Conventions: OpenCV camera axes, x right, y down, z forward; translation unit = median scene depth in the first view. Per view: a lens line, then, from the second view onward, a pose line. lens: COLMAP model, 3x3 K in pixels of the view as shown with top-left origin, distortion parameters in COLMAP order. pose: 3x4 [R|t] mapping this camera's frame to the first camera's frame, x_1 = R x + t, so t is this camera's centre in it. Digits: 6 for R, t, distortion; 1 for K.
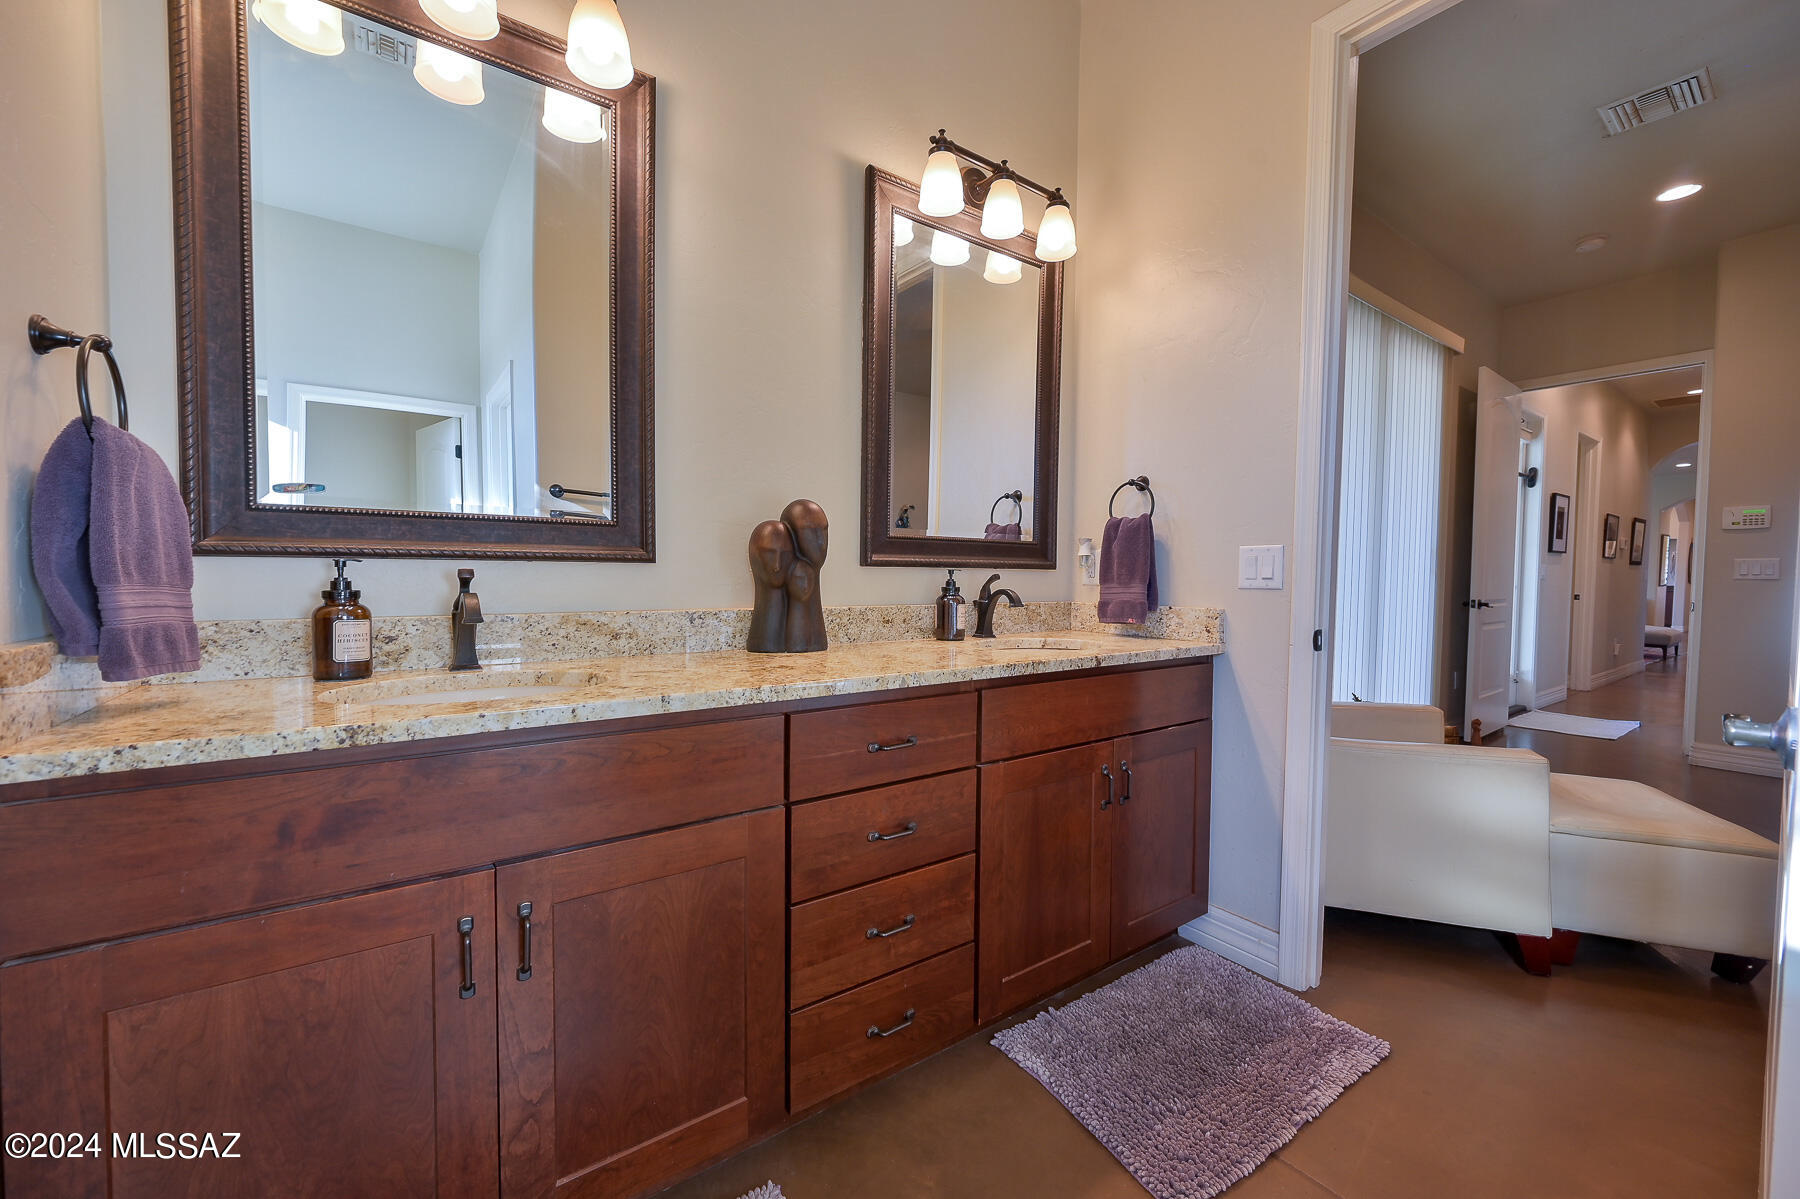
lens RADIAL K [[706.2, 0, 900.0], [0, 706.2, 599.5], [0, 0, 1]] dist [-0.001947, 0.000315]
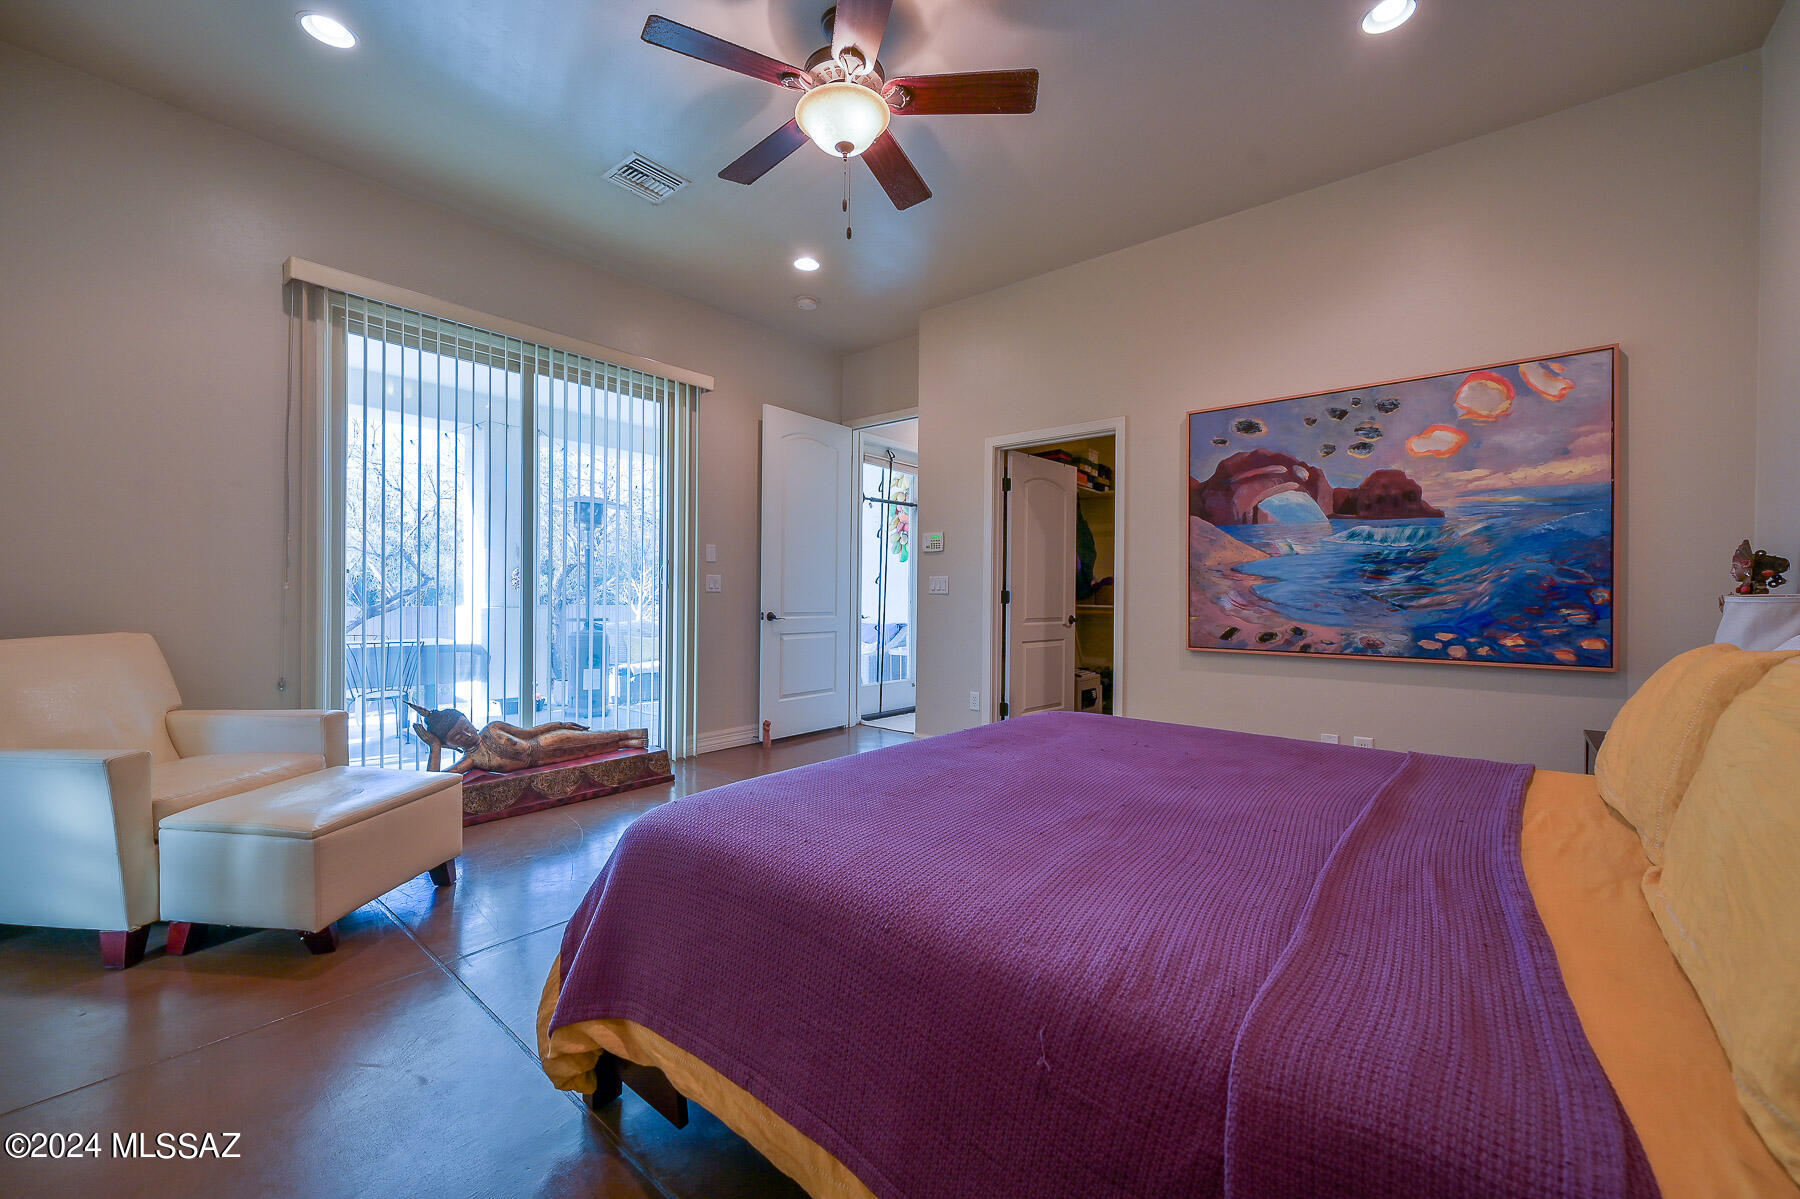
lens RADIAL K [[706.2, 0, 900.0], [0, 706.2, 599.5], [0, 0, 1]] dist [-0.001947, 0.000315]
pose [[0.969593, -0.000903, 0.244721, 0.771689], [0.008669, 0.999492, -0.030657, 0.015674], [-0.244569, 0.031846, 0.969109, -0.129229]]
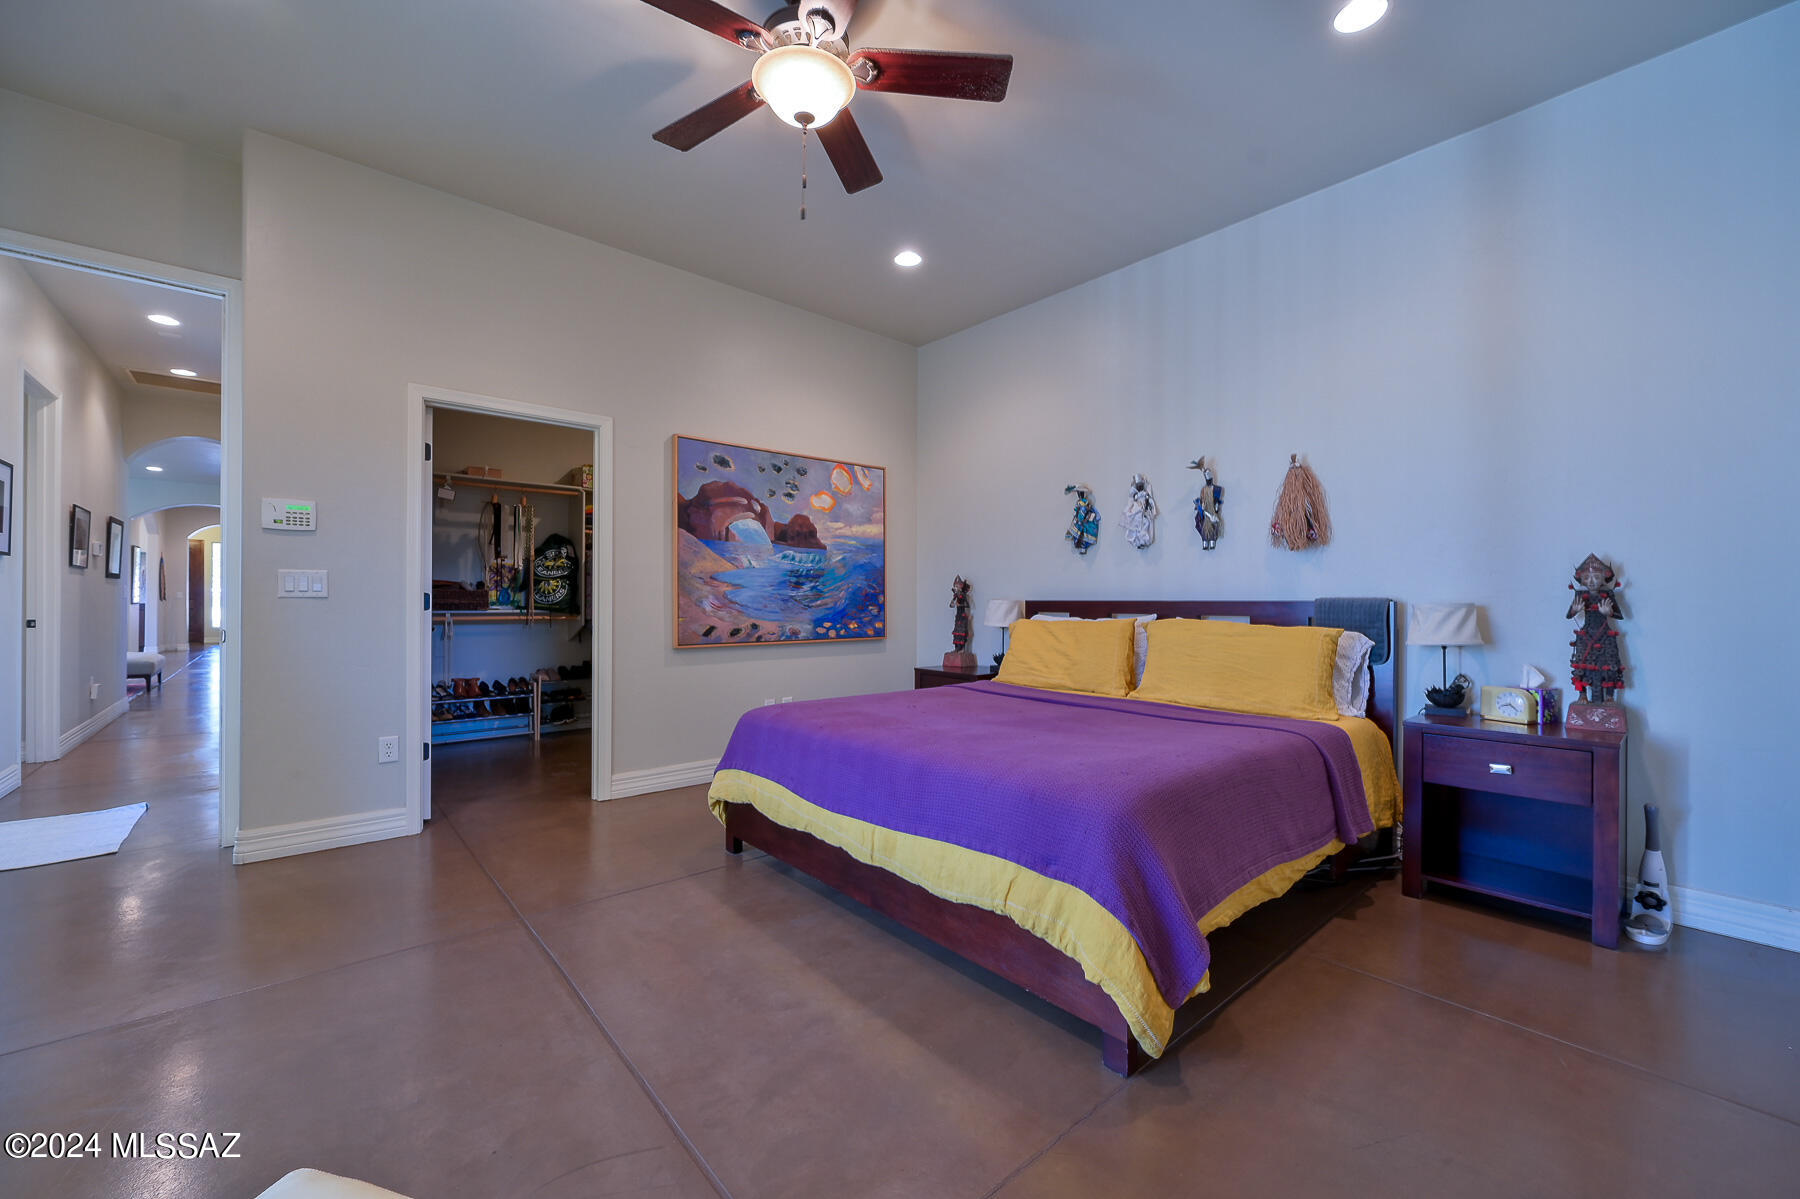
lens RADIAL K [[707.6, 0, 900.0], [0, 707.6, 599.5], [0, 0, 1]] dist [-0.002012, -0.000333]
pose [[-0.088724, -0.008674, 0.996019, 0.356844], [0.032599, 0.999401, 0.011607, -0.012483], [-0.995523, 0.033499, -0.088388, 0.382408]]
